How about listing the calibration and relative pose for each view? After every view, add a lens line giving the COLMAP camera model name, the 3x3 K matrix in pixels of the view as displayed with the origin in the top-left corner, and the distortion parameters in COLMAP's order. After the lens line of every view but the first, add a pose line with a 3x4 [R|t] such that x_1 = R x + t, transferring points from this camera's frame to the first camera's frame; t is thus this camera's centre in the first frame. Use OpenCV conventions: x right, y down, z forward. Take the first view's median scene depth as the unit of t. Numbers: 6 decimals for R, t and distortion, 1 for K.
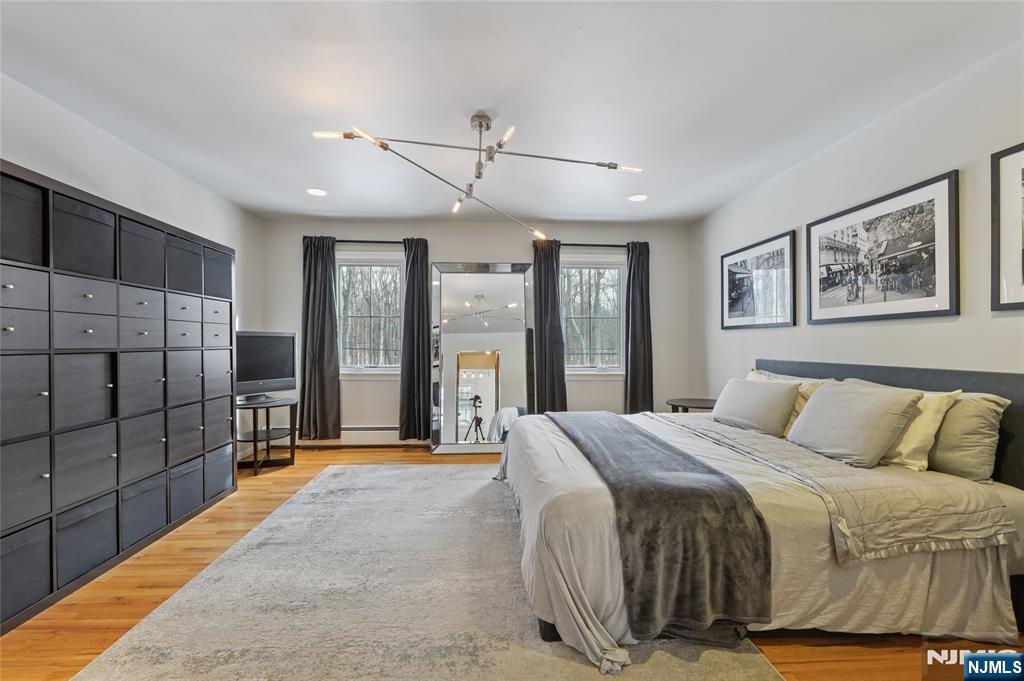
lens RADIAL K [[418.1, 0, 504.4], [0, 418.1, 345.3], [0, 0, 1]] dist [0.001802, -0.000651]
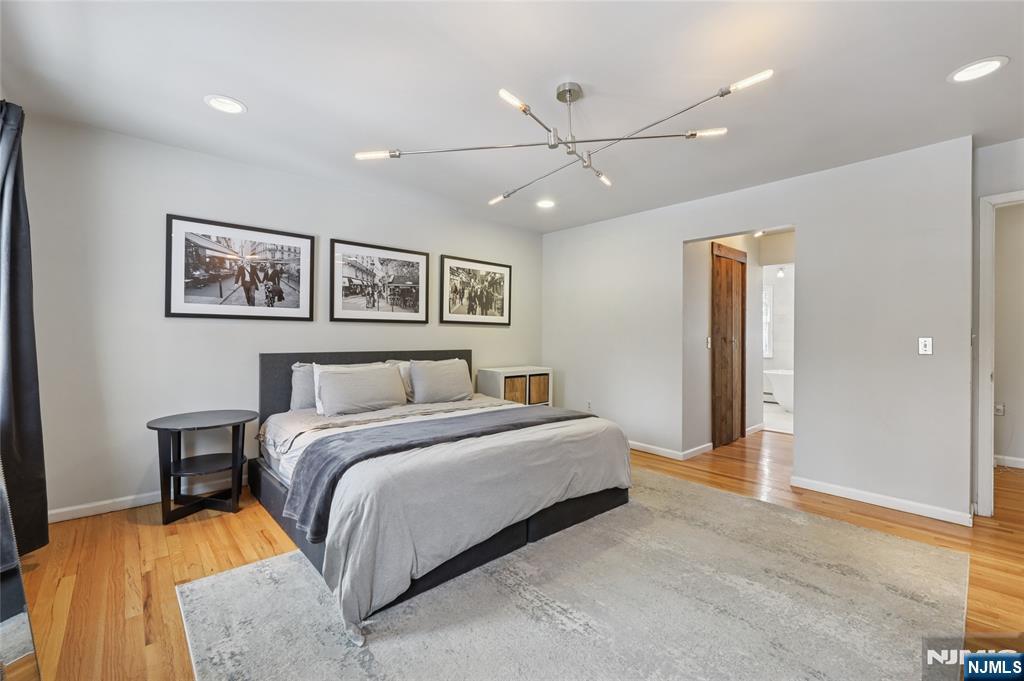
lens RADIAL K [[418.1, 0, 507.1], [0, 418.1, 333.1], [0, 0, 1]] dist [0.001802, -0.000651]
pose [[-0.600999, 0.000286, 0.799250, -0.622169], [-0.003898, 0.999987, -0.003288, -0.015402], [-0.799240, -0.005092, -0.600990, 1.494236]]
